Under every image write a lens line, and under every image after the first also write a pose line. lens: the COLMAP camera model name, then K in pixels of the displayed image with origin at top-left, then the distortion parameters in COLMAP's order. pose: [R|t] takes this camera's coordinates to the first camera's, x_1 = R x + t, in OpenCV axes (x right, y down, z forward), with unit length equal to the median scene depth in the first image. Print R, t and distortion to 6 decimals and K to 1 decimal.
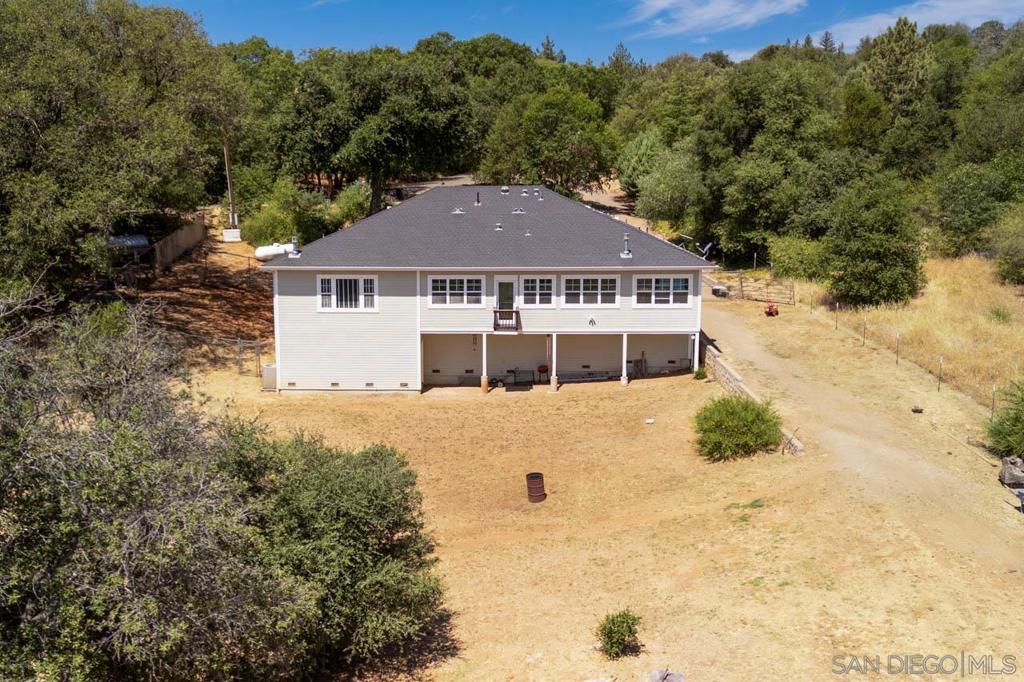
lens RADIAL K [[893.2, 0, 469.0], [0, 893.2, 299.0], [0, 0, 1]] dist [0.070177, -0.093441]
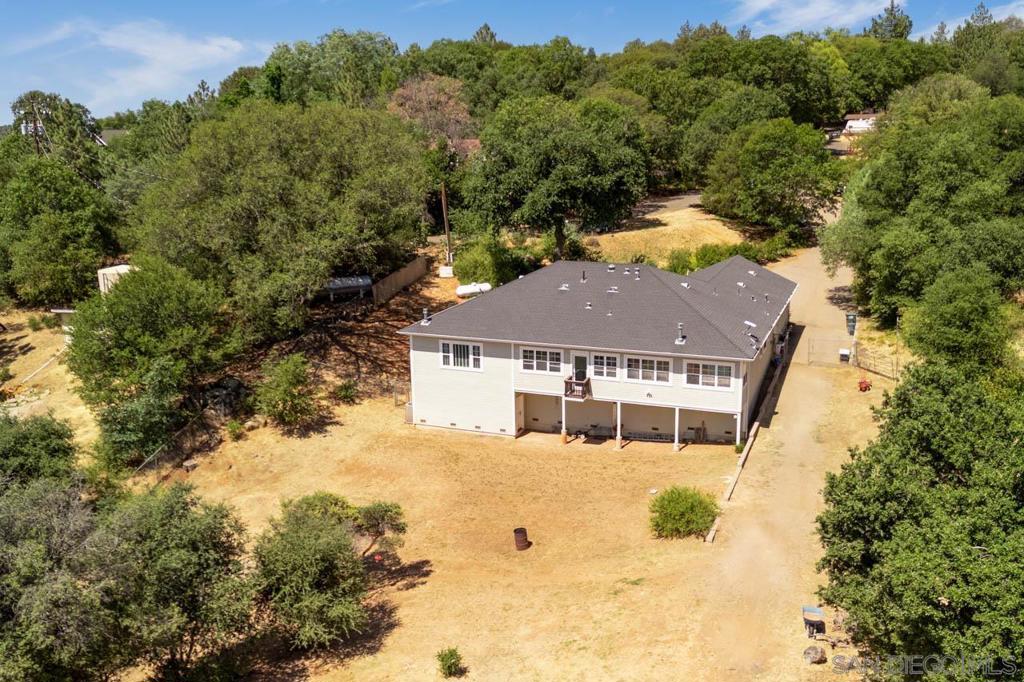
lens RADIAL K [[892.4, 0, 512.0], [0, 892.4, 341.0], [0, 0, 1]] dist [0.181251, -0.422659]
pose [[0.942204, 0.066304, -0.328413, 0.337472], [-0.036941, 0.994805, 0.094859, -0.145622], [0.332996, -0.077244, 0.939759, -0.165120]]
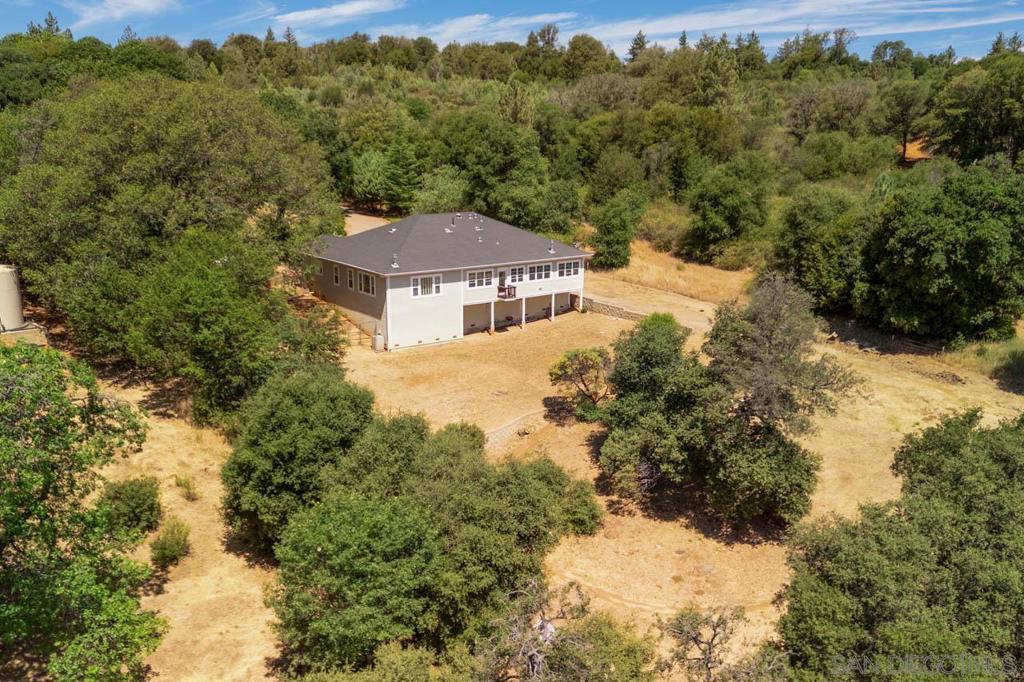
lens RADIAL K [[869.4, 0, 485.2], [0, 869.4, 339.3], [0, 0, 1]] dist [0.068031, -0.087379]
pose [[0.788267, -0.131099, 0.601206, -1.002487], [0.080456, 0.990612, 0.110524, -0.075773], [-0.610051, -0.038752, 0.791414, -0.341085]]
